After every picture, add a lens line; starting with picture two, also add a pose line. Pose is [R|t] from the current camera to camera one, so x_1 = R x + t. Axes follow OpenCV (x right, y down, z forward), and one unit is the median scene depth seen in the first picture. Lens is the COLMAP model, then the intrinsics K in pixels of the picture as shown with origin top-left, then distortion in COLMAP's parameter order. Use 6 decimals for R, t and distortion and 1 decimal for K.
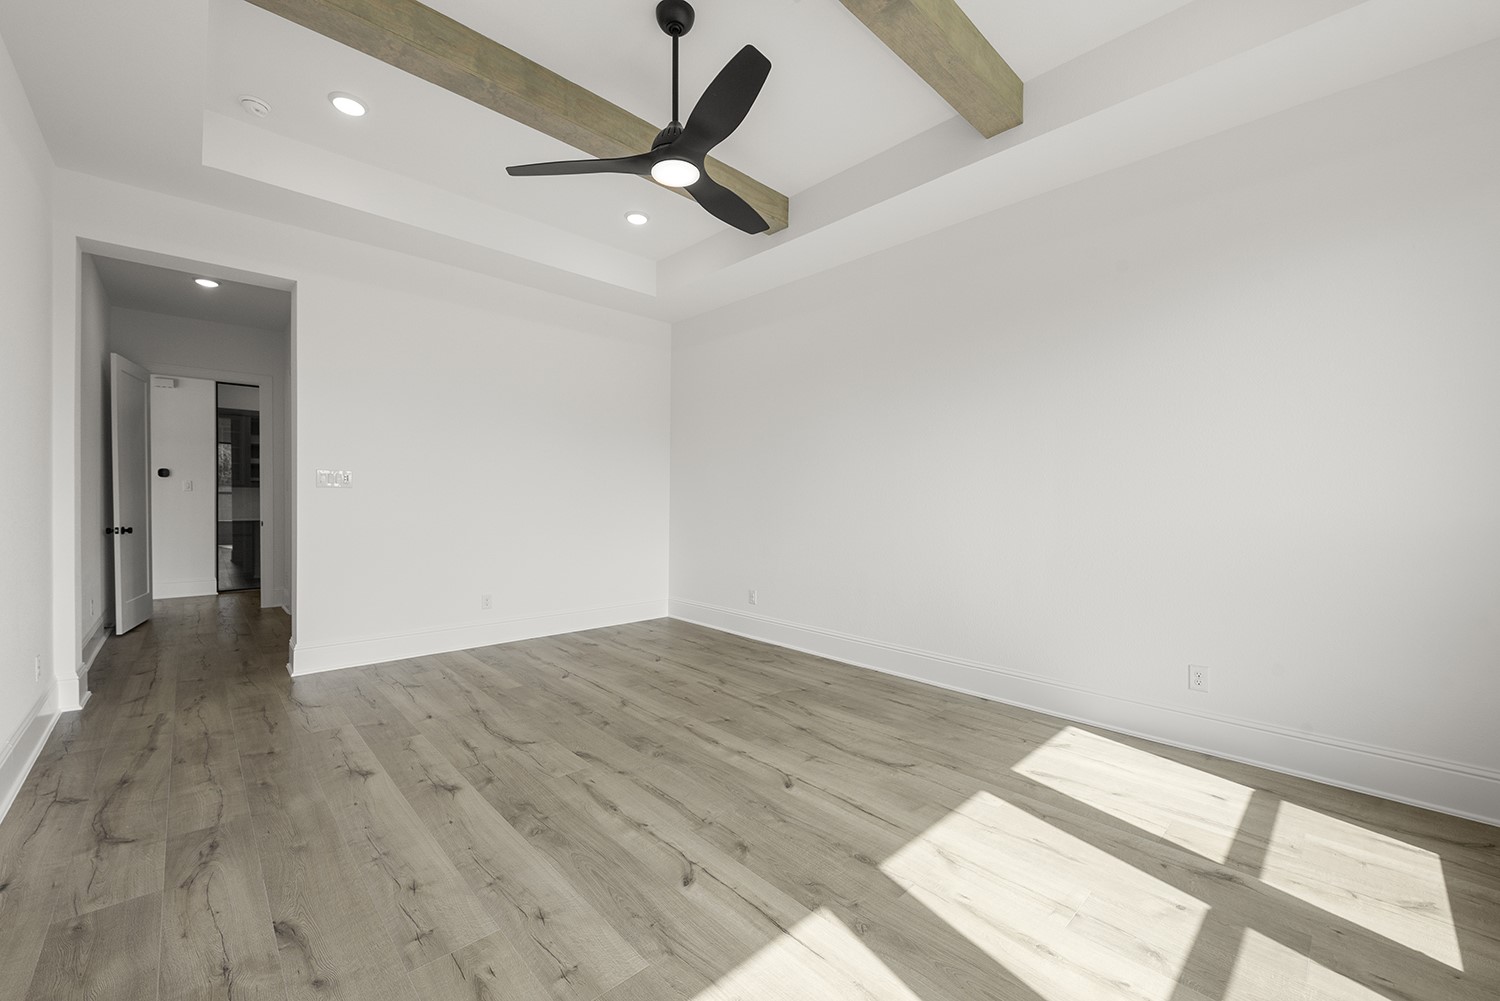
lens RADIAL K [[586.0, 0, 746.9], [0, 586.0, 502.7], [0, 0, 1]] dist [-0.000197, -0.000046]
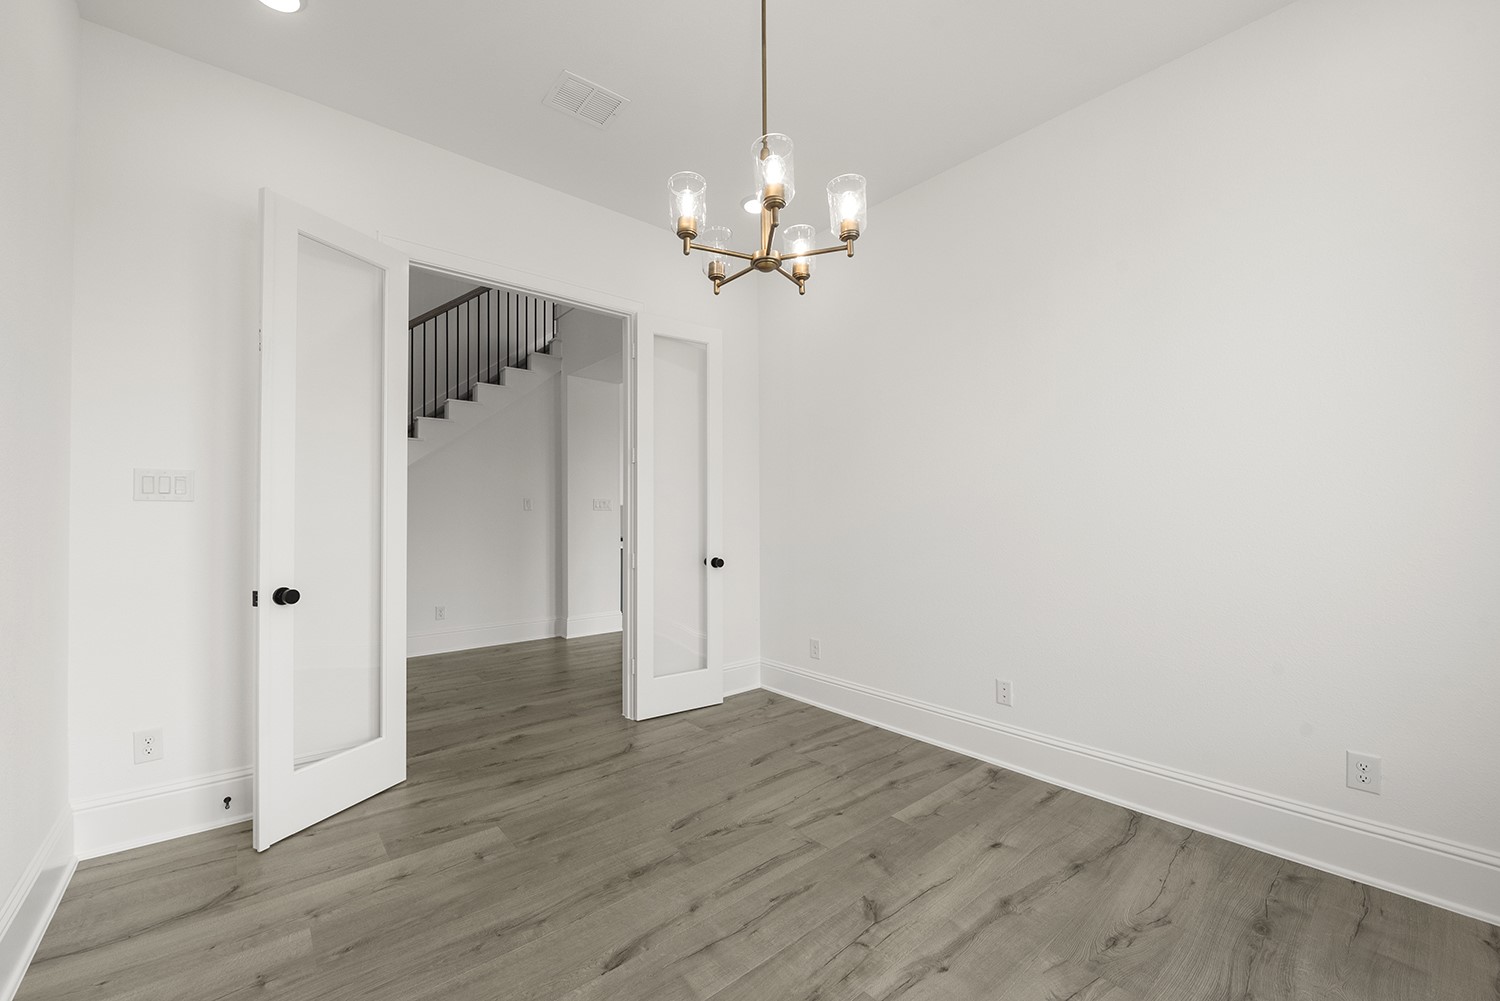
lens RADIAL K [[586.0, 0, 747.0], [0, 586.0, 511.3], [0, 0, 1]] dist [-0.000197, -0.000046]
pose [[0.049982, 0.007737, 0.998720, -1.847724], [-0.002124, 0.999969, -0.007640, -0.043517], [-0.998748, -0.001739, 0.049997, 1.535402]]
